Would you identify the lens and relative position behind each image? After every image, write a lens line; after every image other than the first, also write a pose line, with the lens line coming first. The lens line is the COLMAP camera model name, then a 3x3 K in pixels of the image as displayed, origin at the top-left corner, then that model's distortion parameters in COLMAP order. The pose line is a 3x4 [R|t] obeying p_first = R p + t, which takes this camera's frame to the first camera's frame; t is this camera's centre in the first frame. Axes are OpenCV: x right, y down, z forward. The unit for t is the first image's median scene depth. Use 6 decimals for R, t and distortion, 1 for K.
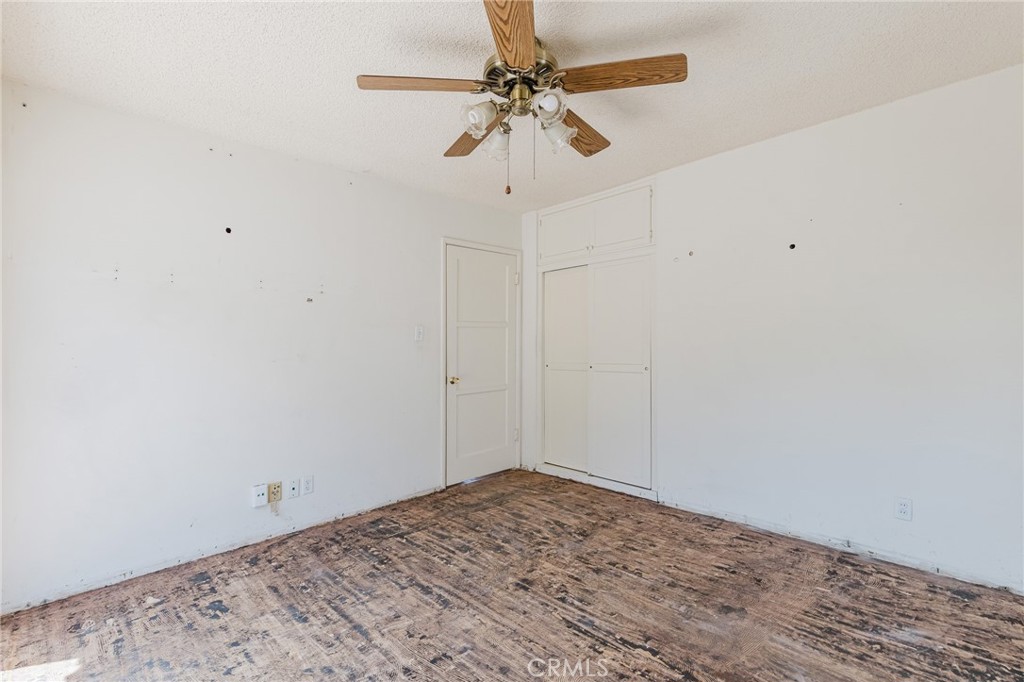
lens RADIAL K [[471.1, 0, 511.5], [0, 471.1, 341.2], [0, 0, 1]] dist [0.003348, -0.000979]
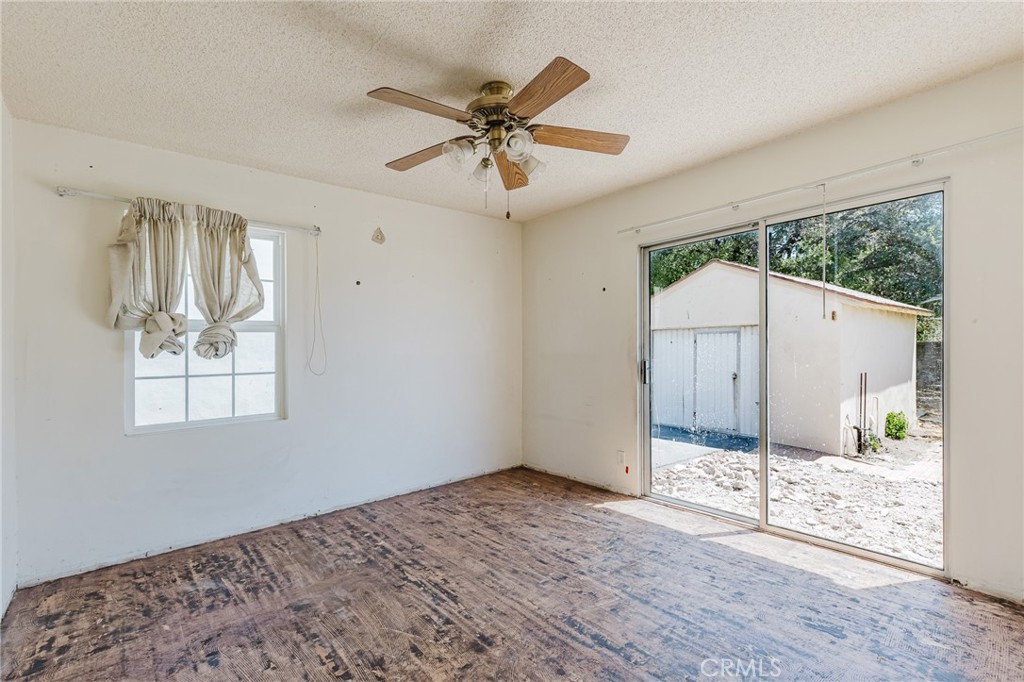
lens RADIAL K [[471.1, 0, 512.0], [0, 471.1, 346.1], [0, 0, 1]] dist [0.003348, -0.000979]
pose [[-0.996222, 0.039875, 0.077151, -0.119756], [0.039175, 0.999176, -0.010571, 0.009647], [-0.077509, -0.007509, -0.996963, 2.001774]]
